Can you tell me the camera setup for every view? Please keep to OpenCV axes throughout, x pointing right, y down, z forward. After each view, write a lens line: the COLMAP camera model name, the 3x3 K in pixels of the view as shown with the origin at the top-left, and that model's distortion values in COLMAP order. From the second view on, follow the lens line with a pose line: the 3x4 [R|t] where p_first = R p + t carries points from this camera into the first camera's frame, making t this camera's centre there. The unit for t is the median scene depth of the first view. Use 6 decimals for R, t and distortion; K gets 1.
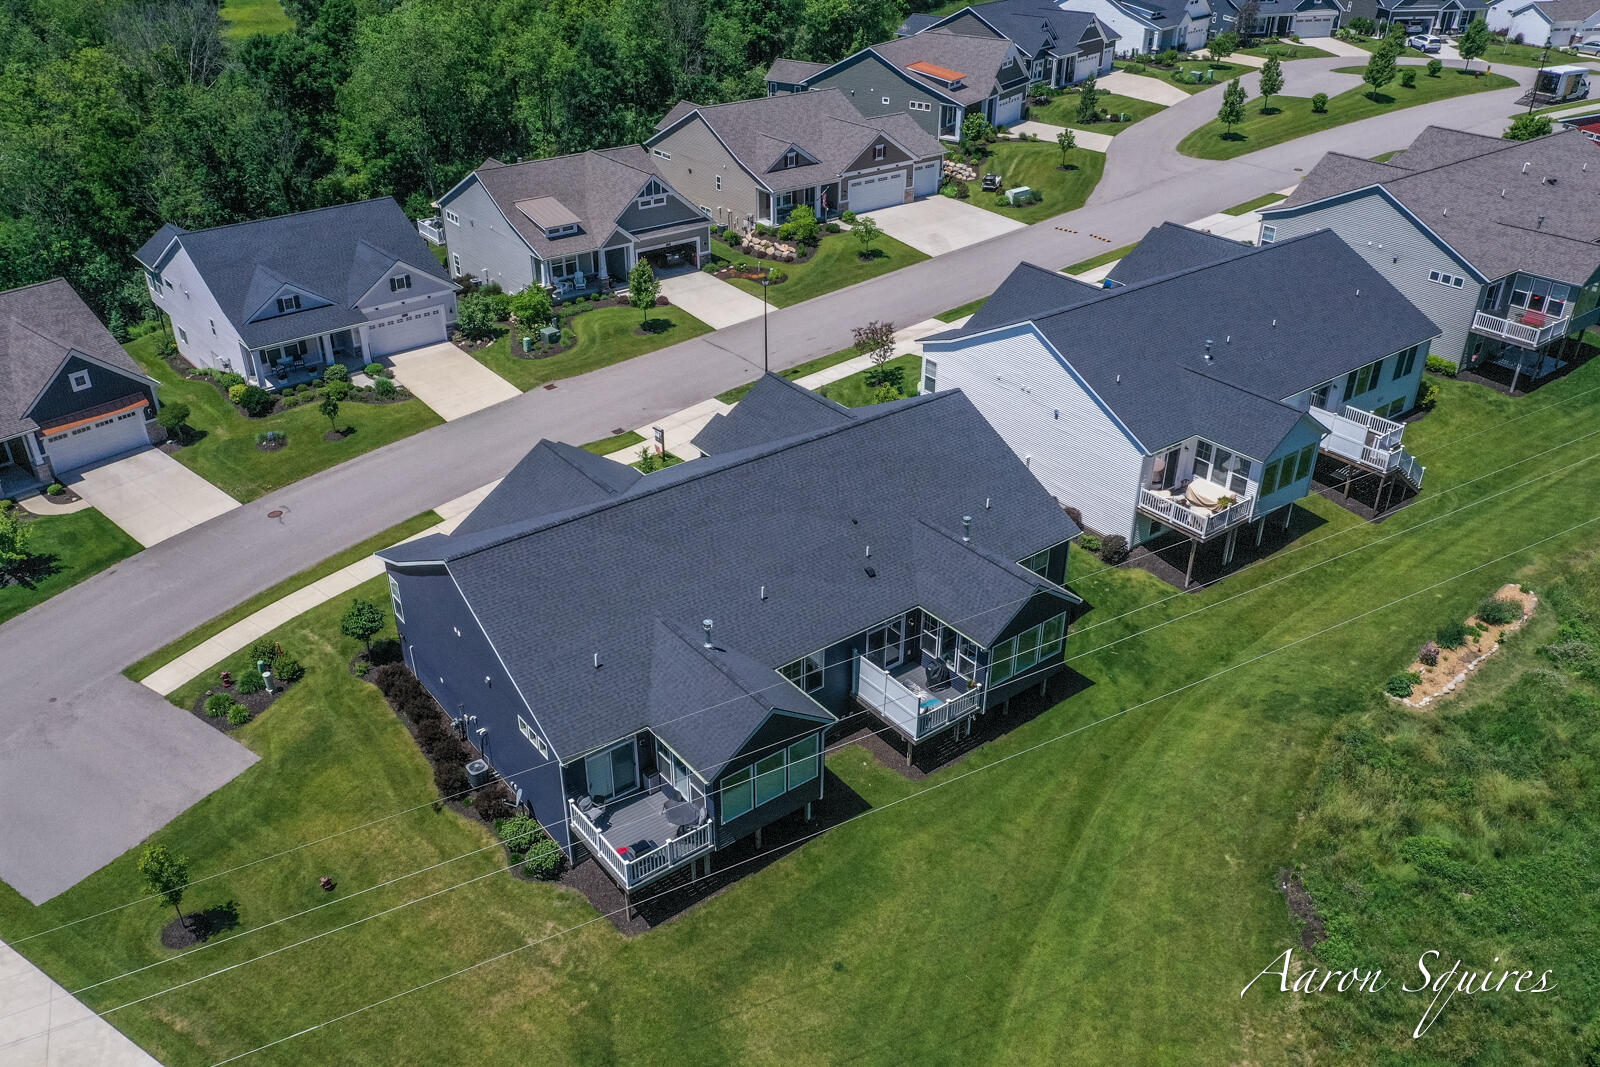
lens RADIAL K [[1267.7, 0, 794.7], [0, 1267.7, 530.8], [0, 0, 1]] dist [-0.000586, 0.007686]
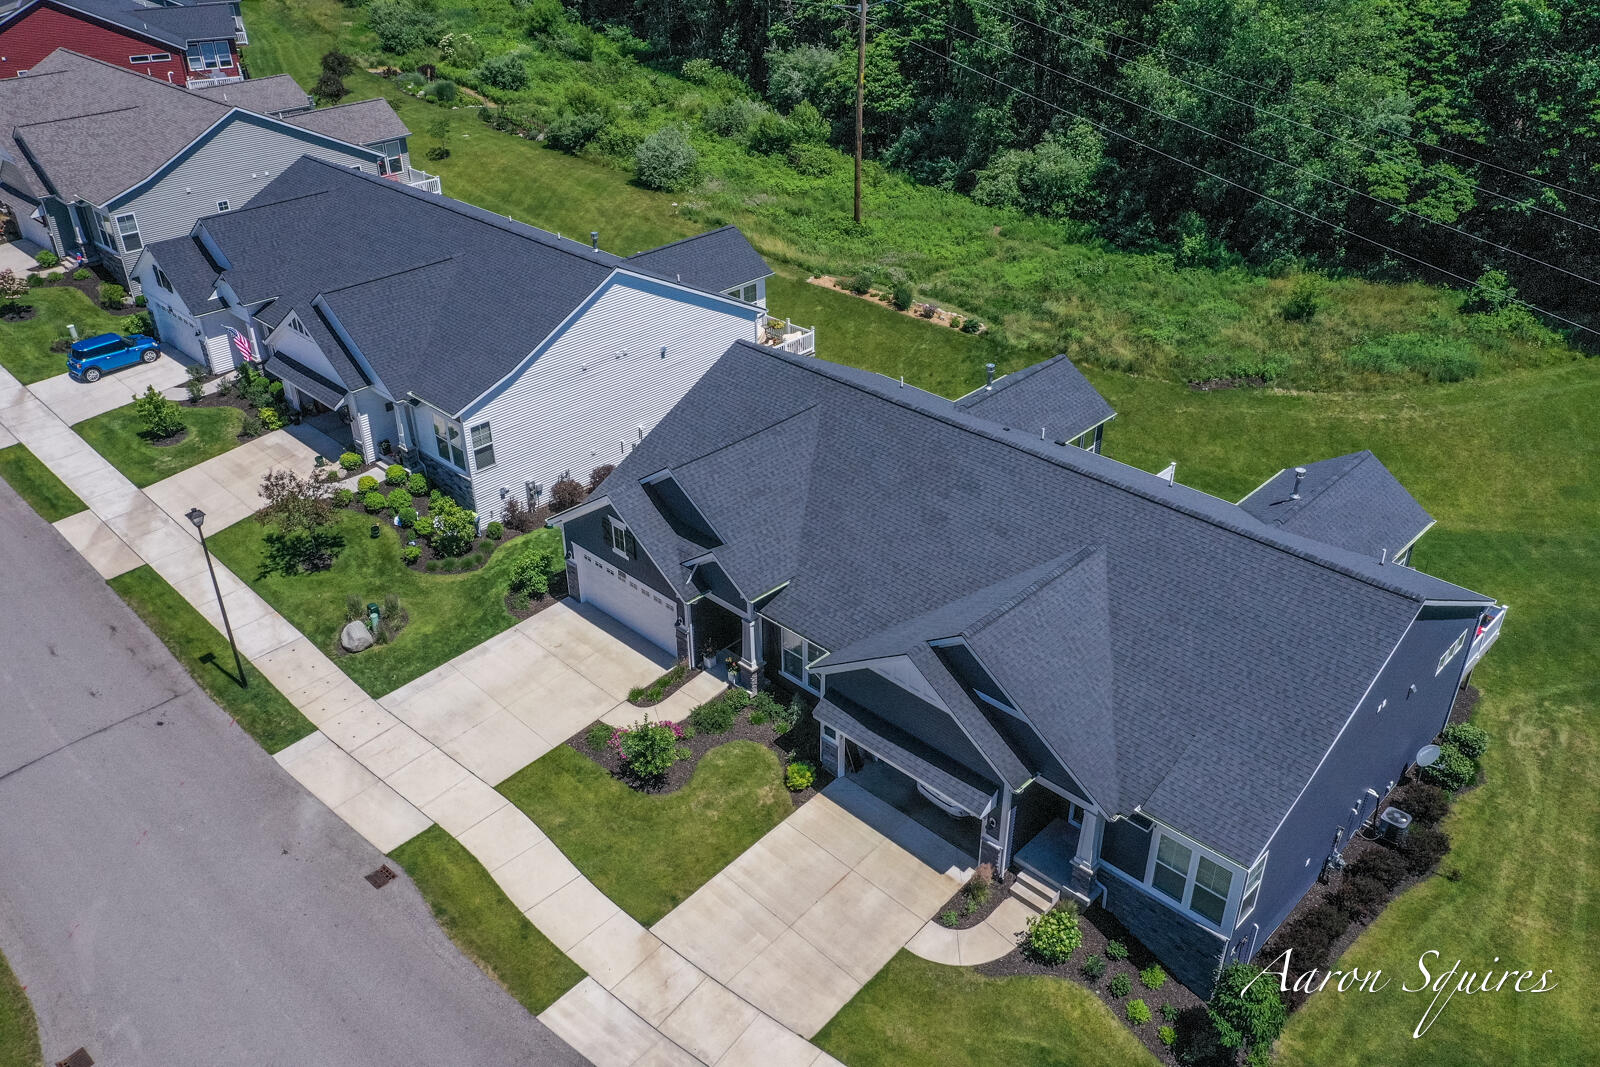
lens RADIAL K [[1267.7, 0, 792.2], [0, 1267.7, 530.6], [0, 0, 1]] dist [-0.000586, 0.007686]
pose [[-0.140445, -0.510465, 0.848352, -0.488818], [0.500359, 0.702781, 0.505708, -0.327680], [-0.854351, 0.495504, 0.156713, 0.706300]]
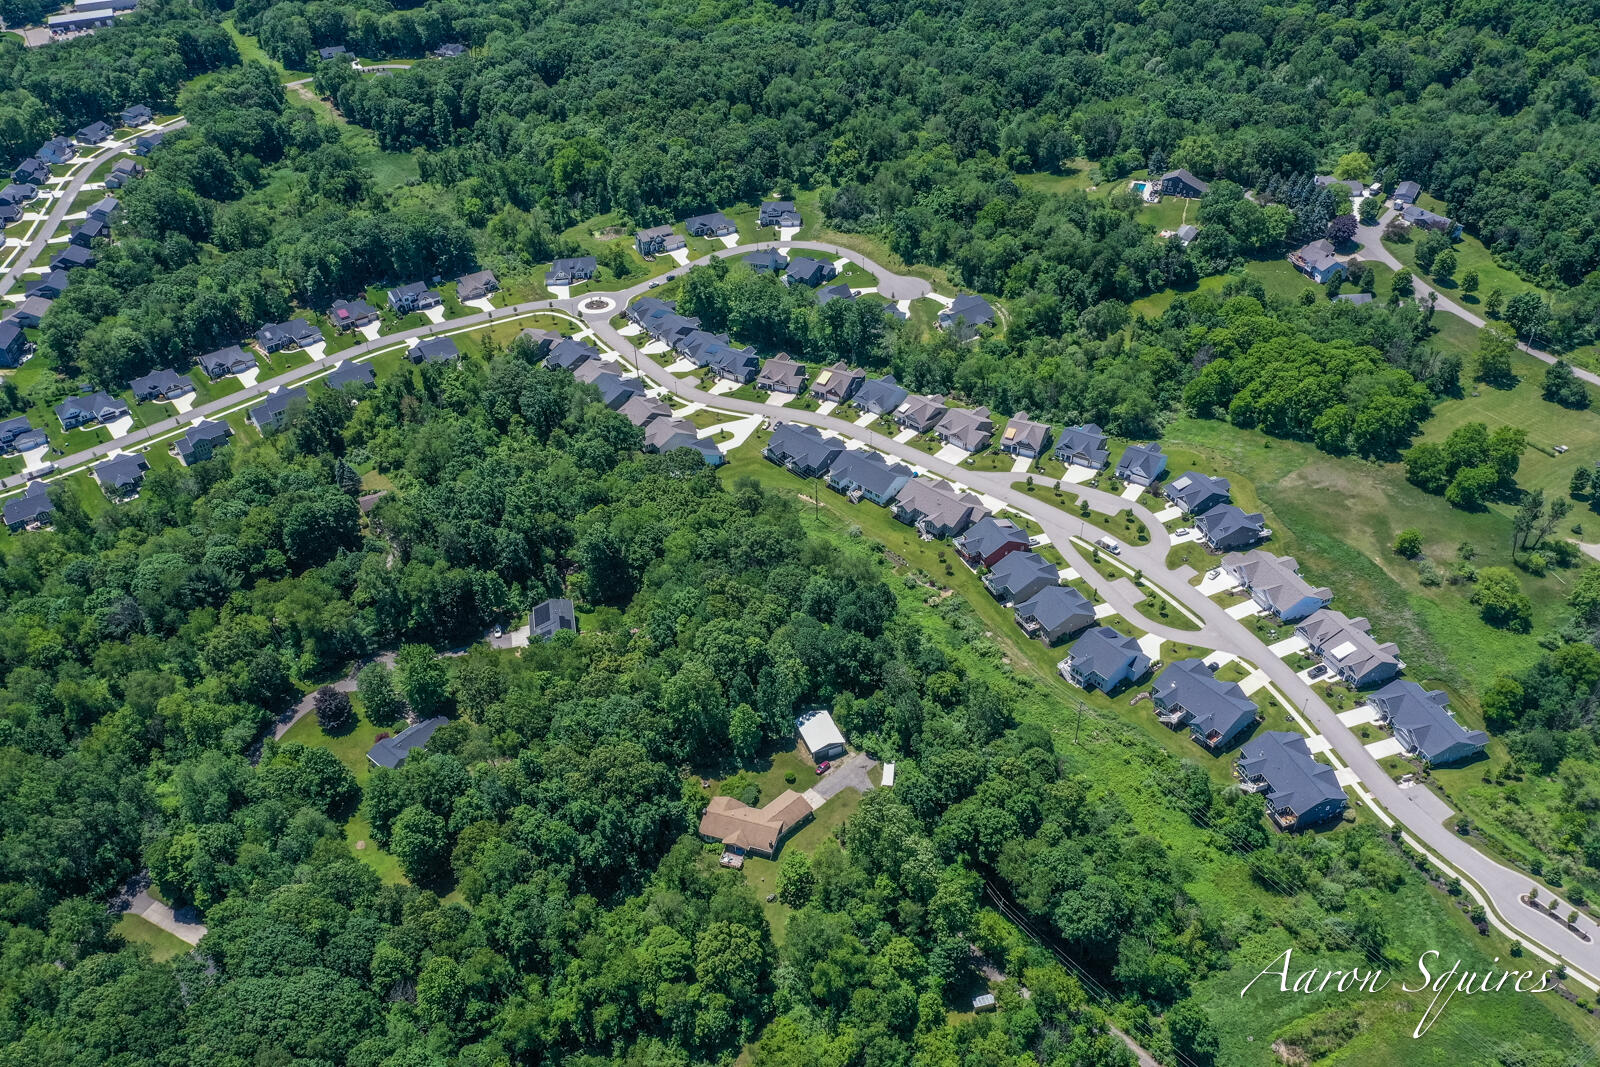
lens RADIAL K [[1267.7, 0, 797.4], [0, 1267.7, 529.3], [0, 0, 1]] dist [-0.000586, 0.007686]
pose [[0.158303, 0.600120, -0.784089, 5.206557], [-0.473695, 0.742910, 0.472967, -2.669707], [0.866345, 0.296548, 0.401879, -1.751610]]
